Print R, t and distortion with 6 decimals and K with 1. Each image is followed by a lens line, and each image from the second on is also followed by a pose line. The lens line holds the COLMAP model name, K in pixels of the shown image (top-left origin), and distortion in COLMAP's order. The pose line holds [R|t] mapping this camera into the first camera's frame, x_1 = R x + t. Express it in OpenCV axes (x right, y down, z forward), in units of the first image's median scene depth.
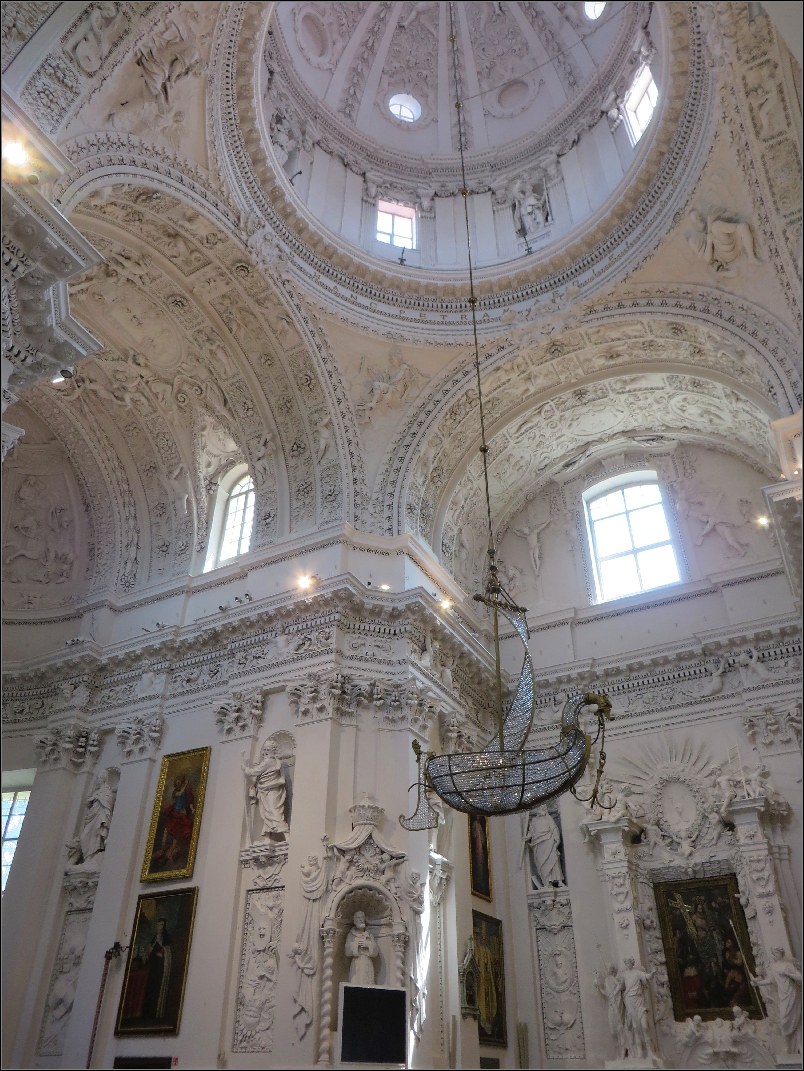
lens RADIAL K [[785.3, 0, 402.0], [0, 785.3, 535.5], [0, 0, 1]] dist [-0.028273, 0.004641]
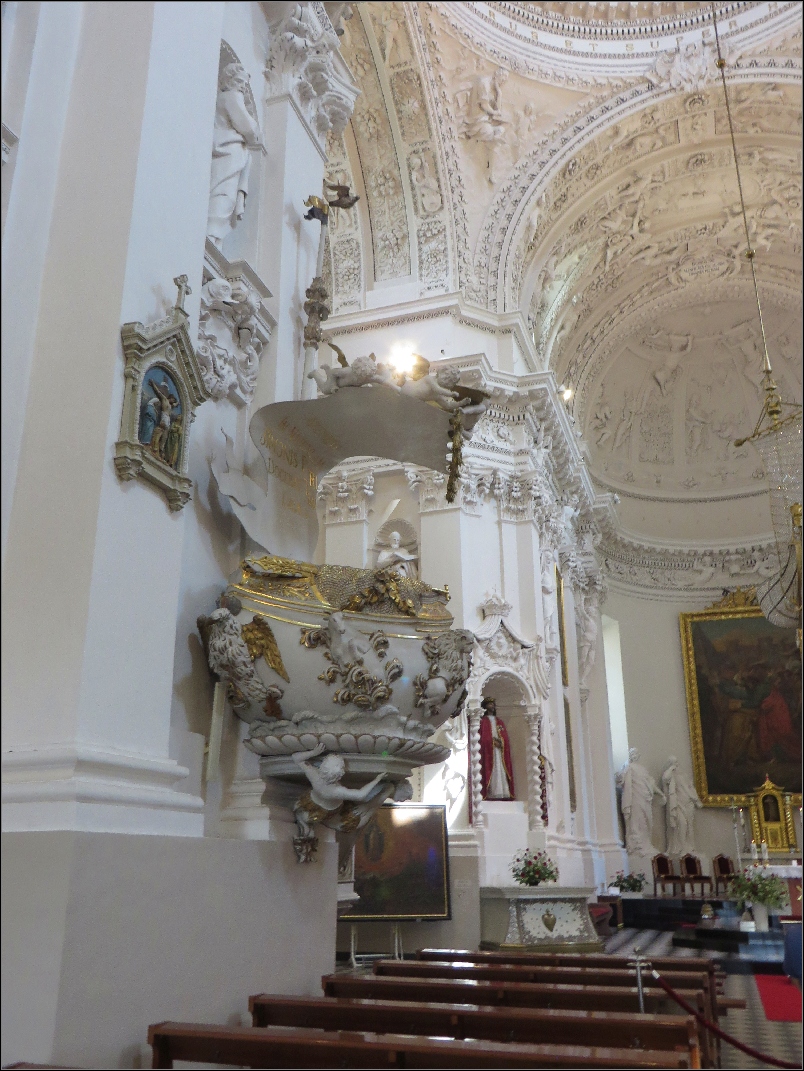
lens RADIAL K [[927.0, 0, 402.0], [0, 927.0, 535.5], [0, 0, 1]] dist [-0.004441, -0.003354]
pose [[0.172714, -0.323145, -0.930456, 0.609015], [0.574304, 0.800496, -0.171406, 0.070691], [0.800215, -0.504760, 0.323840, 0.082250]]
